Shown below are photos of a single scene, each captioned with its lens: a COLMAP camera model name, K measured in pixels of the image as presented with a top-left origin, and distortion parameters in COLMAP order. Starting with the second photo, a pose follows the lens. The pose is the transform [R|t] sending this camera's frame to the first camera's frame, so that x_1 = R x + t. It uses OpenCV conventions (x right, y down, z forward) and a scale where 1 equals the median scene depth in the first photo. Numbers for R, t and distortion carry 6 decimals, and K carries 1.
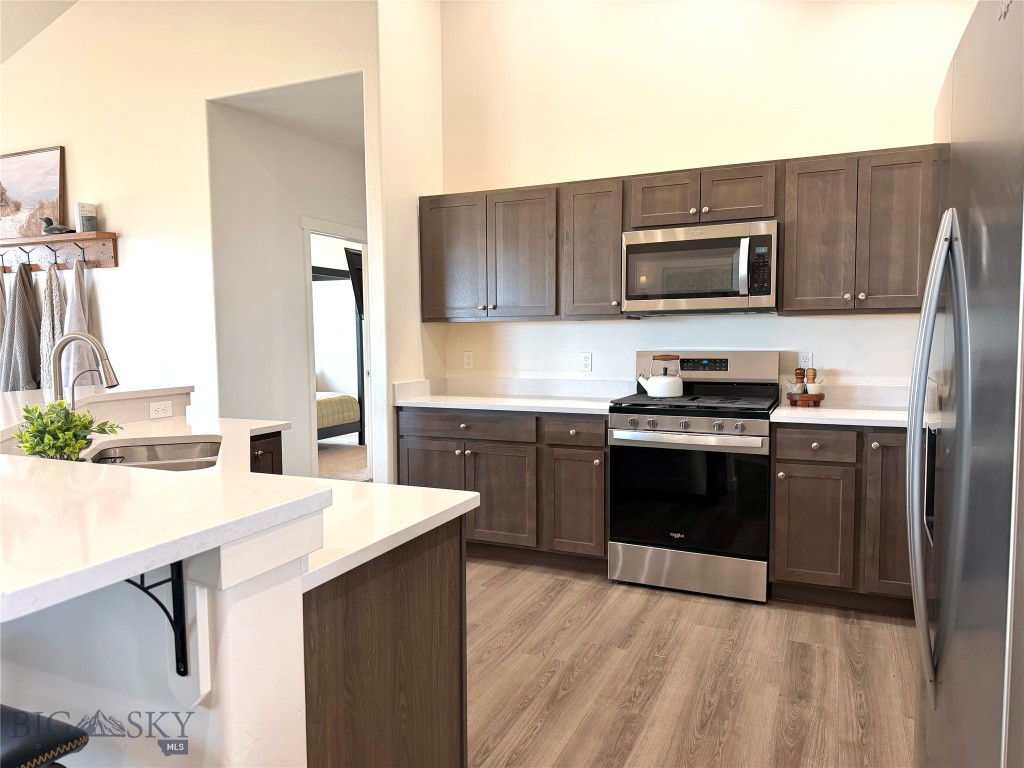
lens RADIAL K [[717.8, 0, 514.8], [0, 717.8, 389.9], [0, 0, 1]] dist [0.059077, -0.078095]
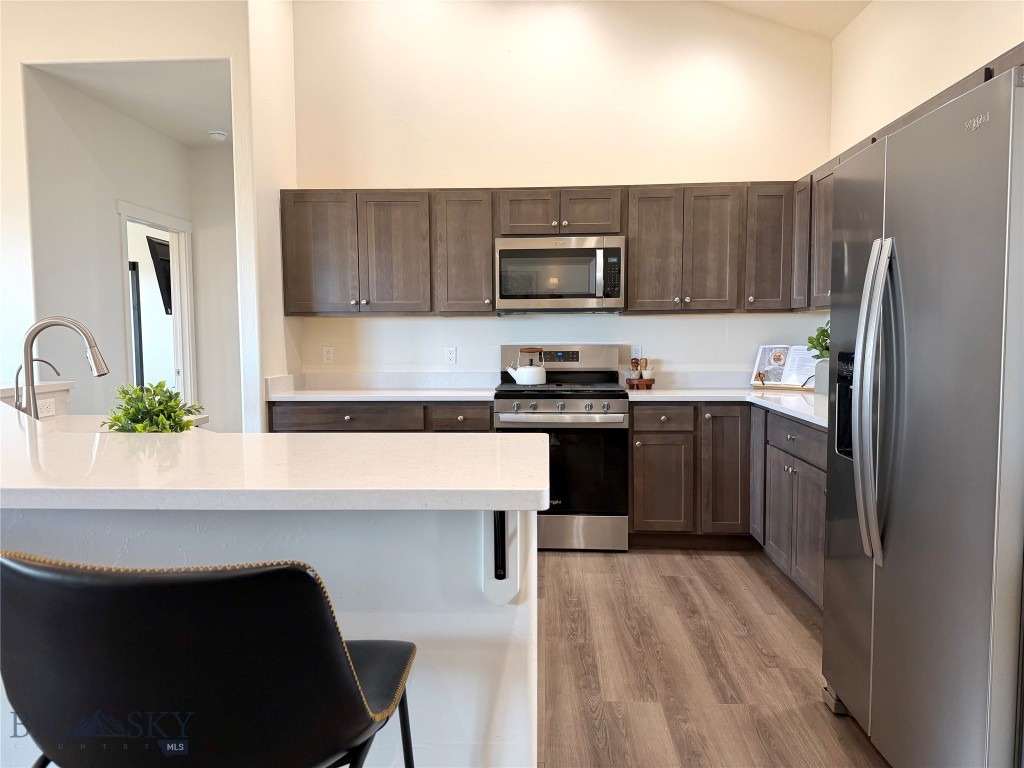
lens RADIAL K [[717.8, 0, 514.0], [0, 717.8, 382.3], [0, 0, 1]] dist [0.059077, -0.078095]
pose [[0.931736, -0.020836, 0.362538, -0.241168], [0.026158, 0.999610, -0.009775, 0.017490], [-0.362193, 0.018591, 0.931918, -0.050812]]
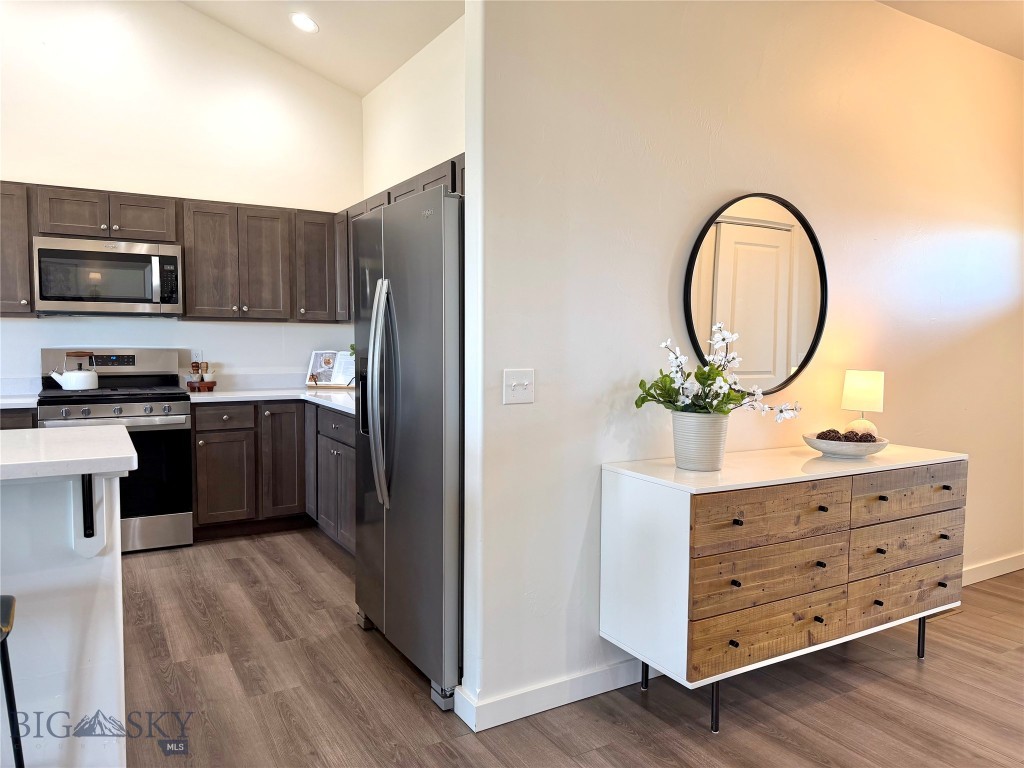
lens RADIAL K [[717.8, 0, 508.8], [0, 717.8, 389.7], [0, 0, 1]] dist [0.059077, -0.078095]
pose [[0.582578, -0.044042, 0.811580, -0.330420], [0.049024, 0.998617, 0.019001, 0.022055], [-0.811295, 0.028717, 0.583932, -0.194525]]
